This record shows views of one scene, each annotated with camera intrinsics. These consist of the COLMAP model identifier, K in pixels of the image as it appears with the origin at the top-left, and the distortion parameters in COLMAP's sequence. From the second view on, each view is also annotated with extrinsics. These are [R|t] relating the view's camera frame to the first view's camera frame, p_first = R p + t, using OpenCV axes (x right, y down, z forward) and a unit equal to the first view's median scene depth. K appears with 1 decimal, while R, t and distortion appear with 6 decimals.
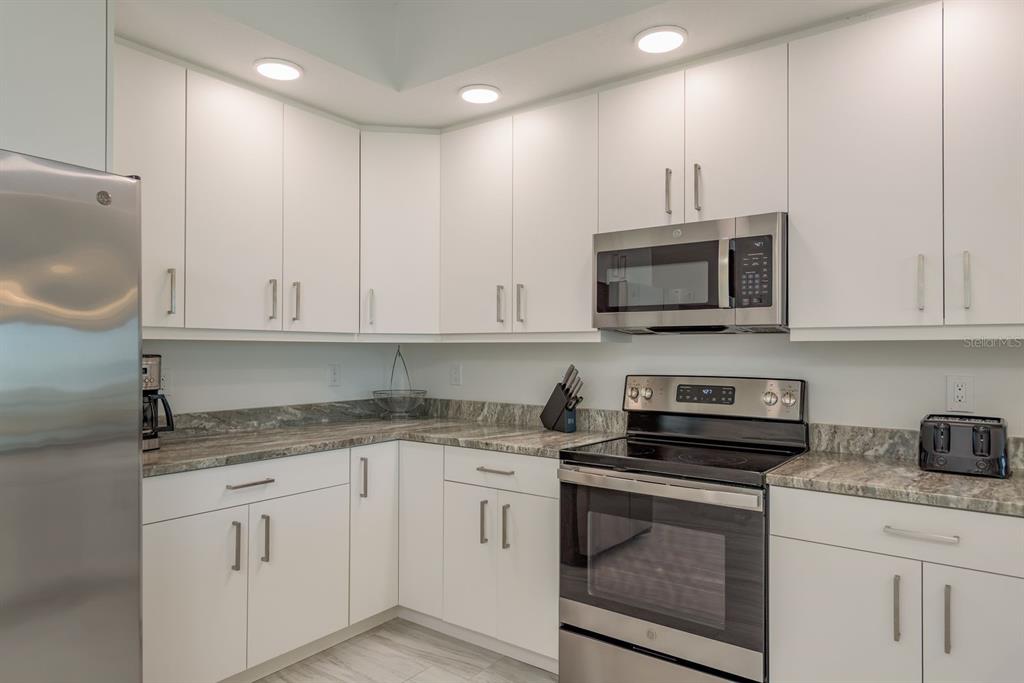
lens RADIAL K [[638.8, 0, 515.6], [0, 638.8, 342.5], [0, 0, 1]] dist [0.030922, -0.004068]
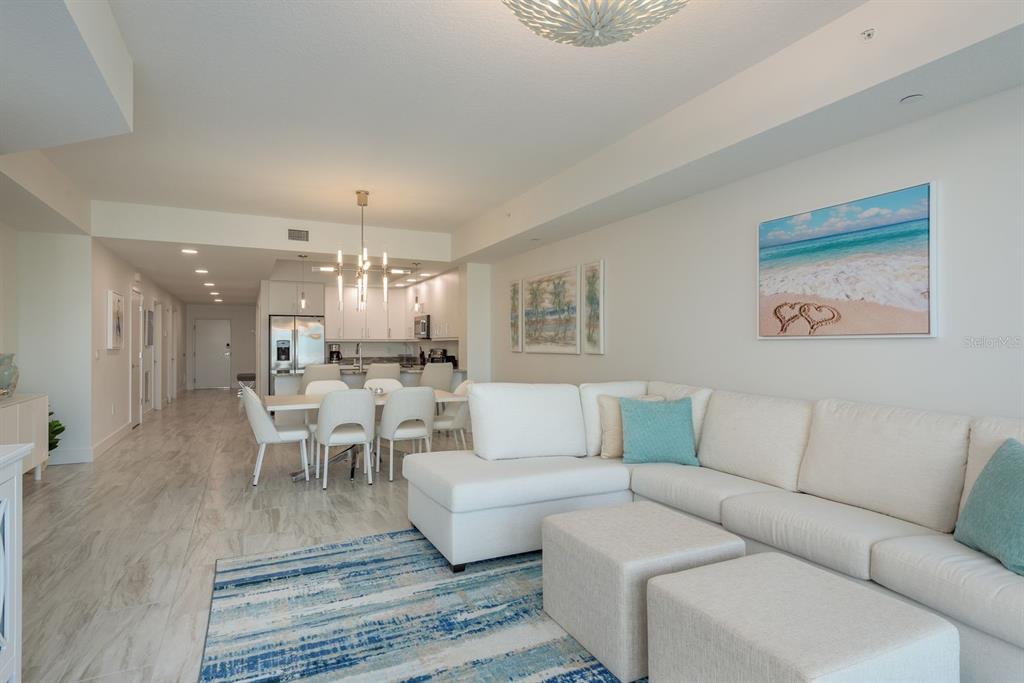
lens RADIAL K [[538.9, 0, 508.5], [0, 538.9, 344.7], [0, 0, 1]] dist [0.025376, -0.015161]
pose [[0.891802, -0.004096, -0.452408, 2.288451], [0.008507, 0.999934, 0.007715, -0.000197], [0.452346, -0.010729, 0.891778, -1.968773]]
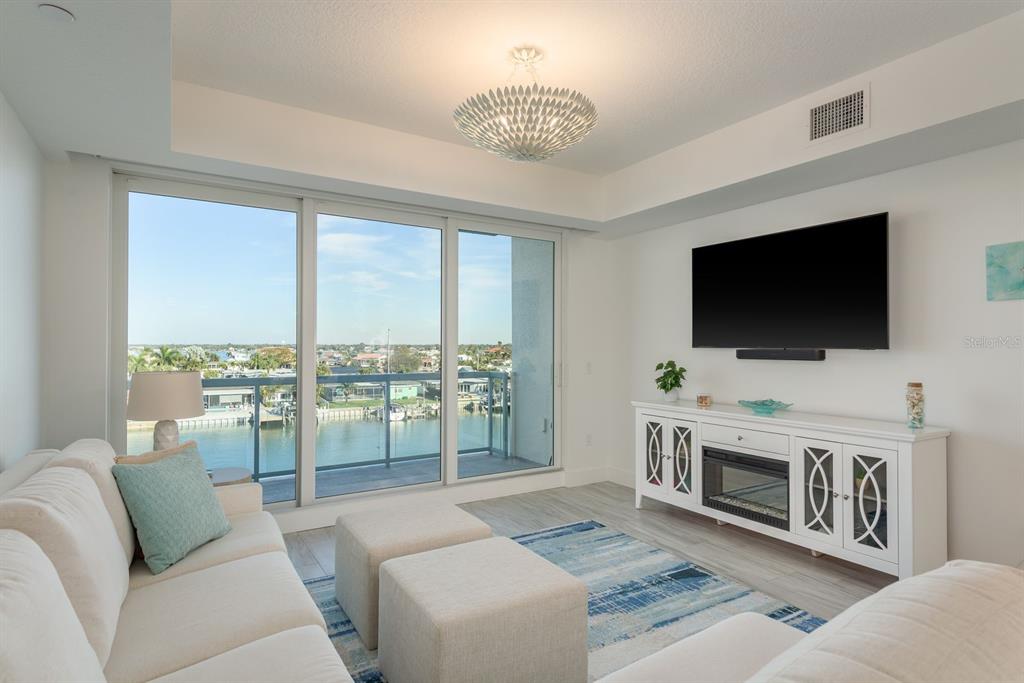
lens RADIAL K [[538.9, 0, 506.6], [0, 538.9, 340.7], [0, 0, 1]] dist [0.025376, -0.015161]
pose [[-0.933089, 0.000351, 0.359646, 1.781169], [-0.008742, 0.999682, -0.023657, -0.018891], [-0.359540, -0.025218, -0.932789, -0.441358]]
